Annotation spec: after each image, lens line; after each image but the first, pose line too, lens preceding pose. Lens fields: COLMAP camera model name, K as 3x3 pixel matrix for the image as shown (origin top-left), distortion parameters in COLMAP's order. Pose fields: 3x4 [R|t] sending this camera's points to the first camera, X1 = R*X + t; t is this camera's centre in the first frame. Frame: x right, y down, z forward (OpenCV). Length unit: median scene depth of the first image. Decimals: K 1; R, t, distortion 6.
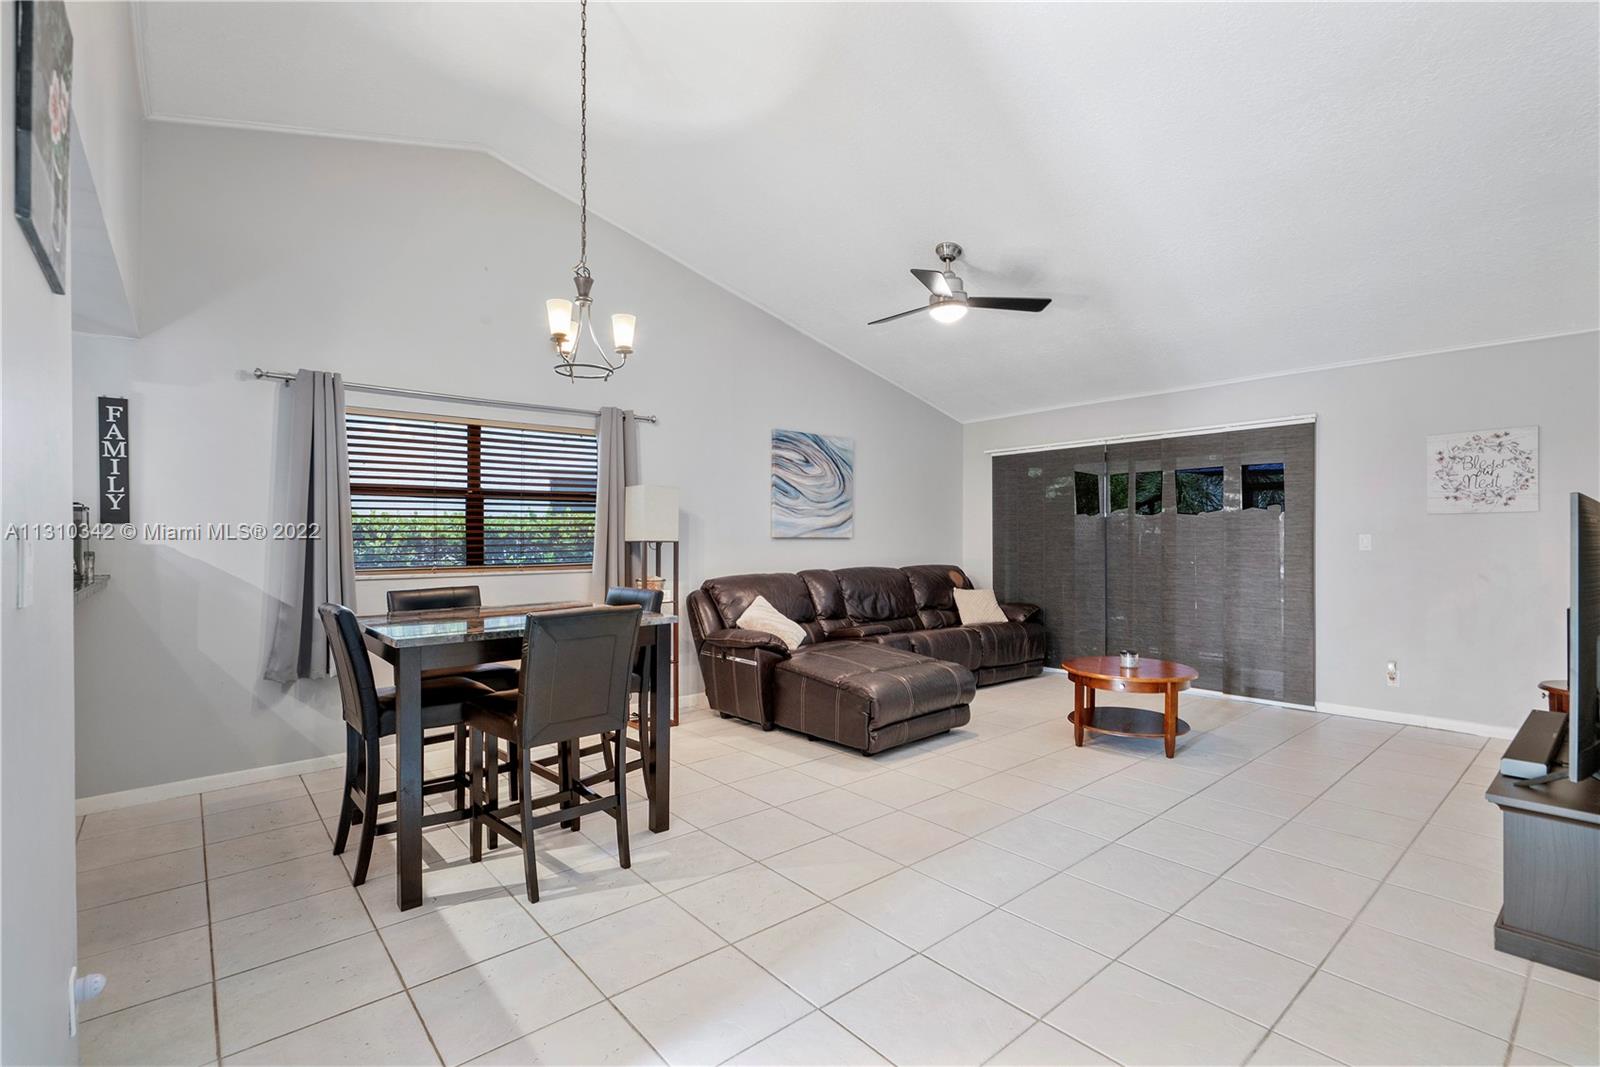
lens RADIAL K [[726.5, 0, 805.0], [0, 726.5, 537.3], [0, 0, 1]] dist [-0.000769, 0.000048]
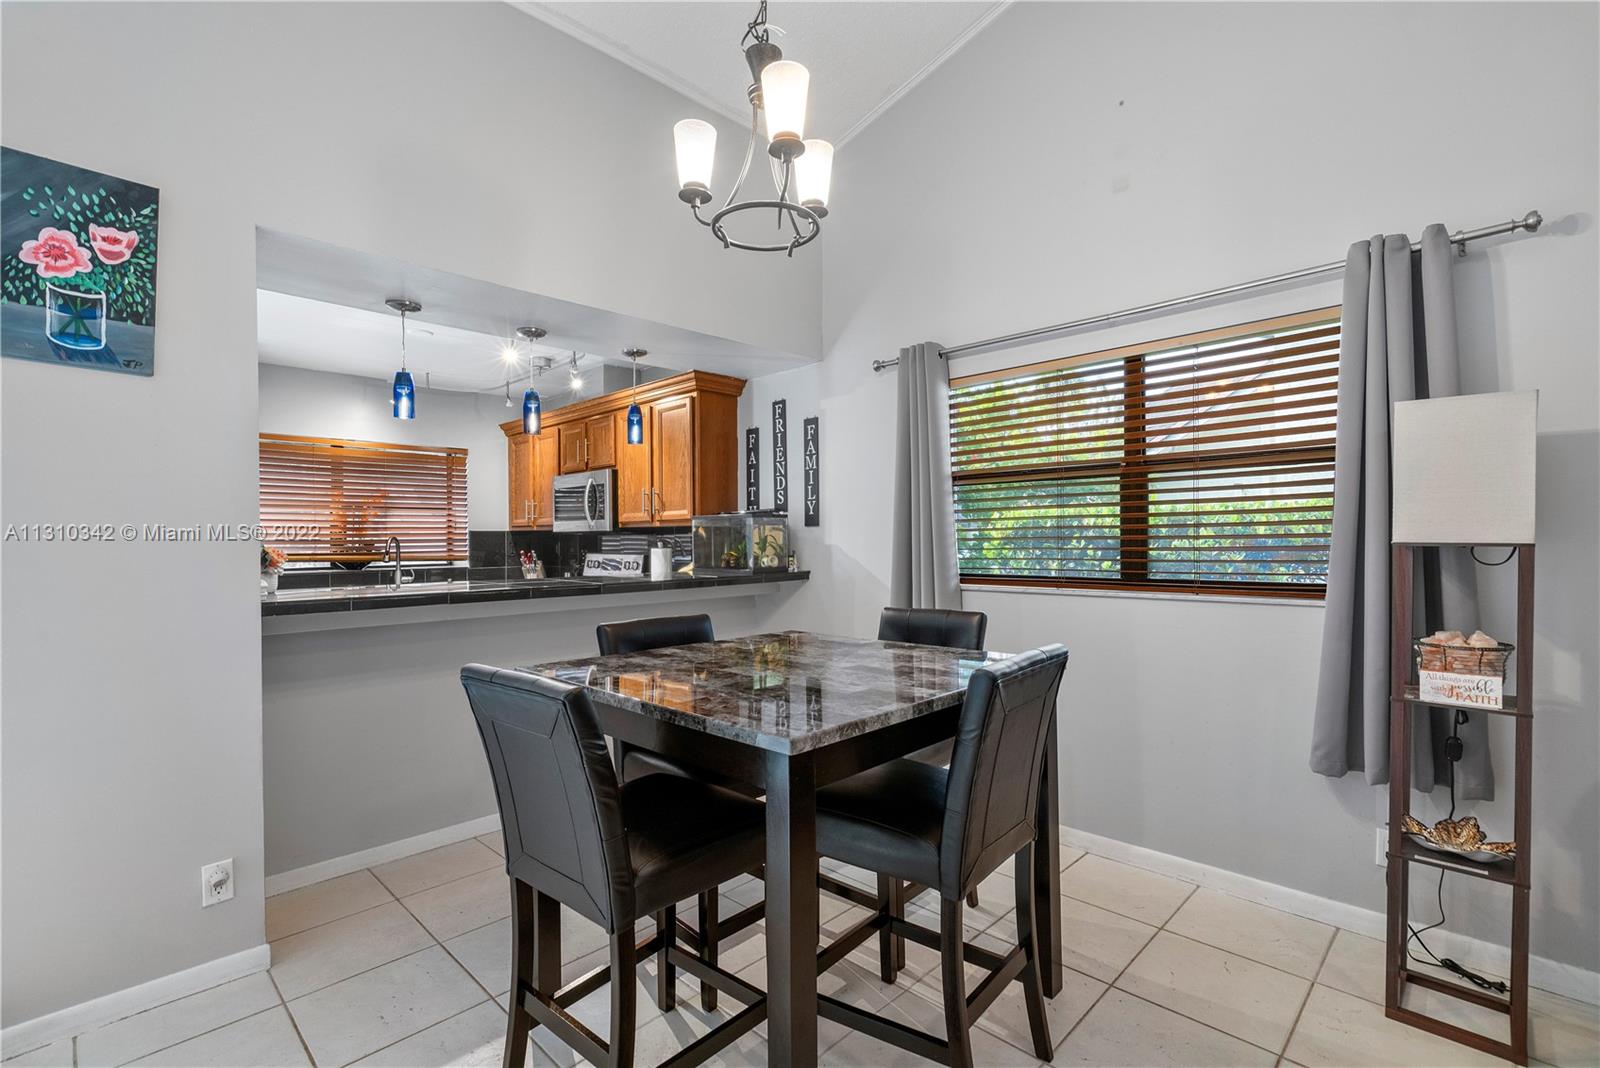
lens RADIAL K [[707.2, 0, 788.6], [0, 707.2, 538.6], [0, 0, 1]] dist [0.002579, -0.000082]
pose [[0.080758, 0.008377, -0.996699, 0.127398], [0.016169, 0.999822, 0.009714, -0.008114], [0.996603, -0.016900, 0.080608, 0.644842]]
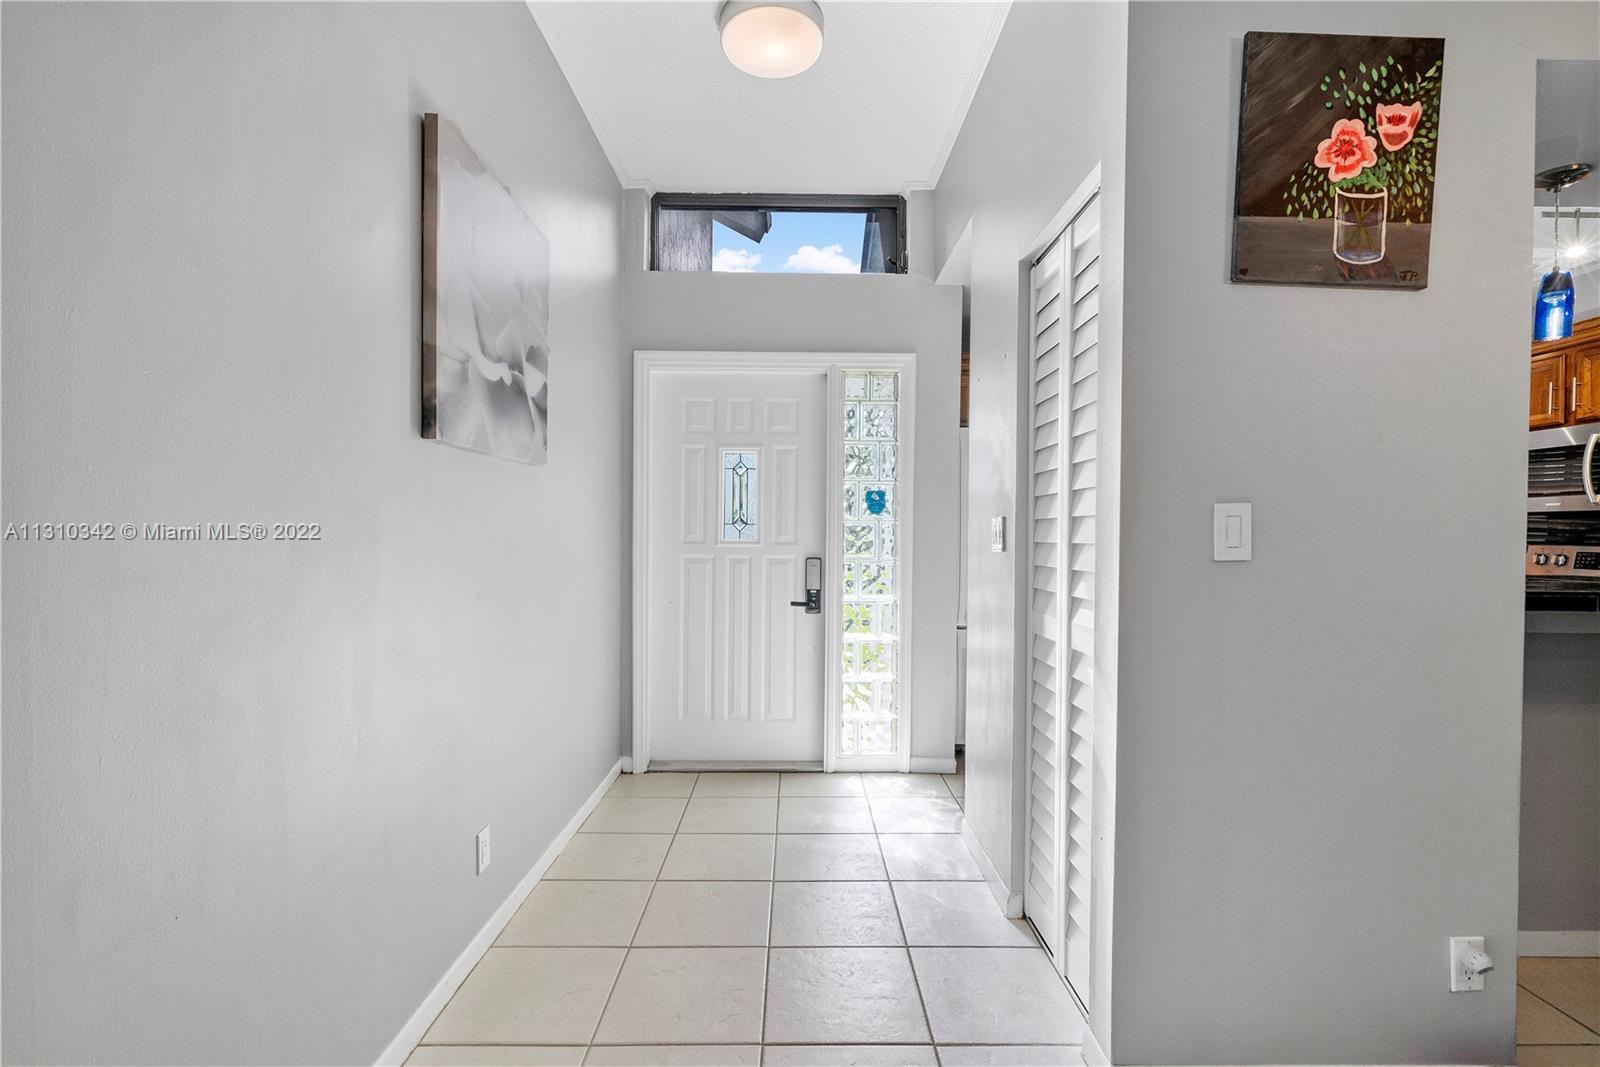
lens RADIAL K [[726.5, 0, 805.0], [0, 726.5, 537.3], [0, 0, 1]] dist [-0.000769, 0.000048]
pose [[-0.640730, 0.008684, -0.767717, 0.112489], [0.000554, 0.999941, 0.010849, 0.003188], [0.767766, 0.006526, -0.640697, 0.293667]]
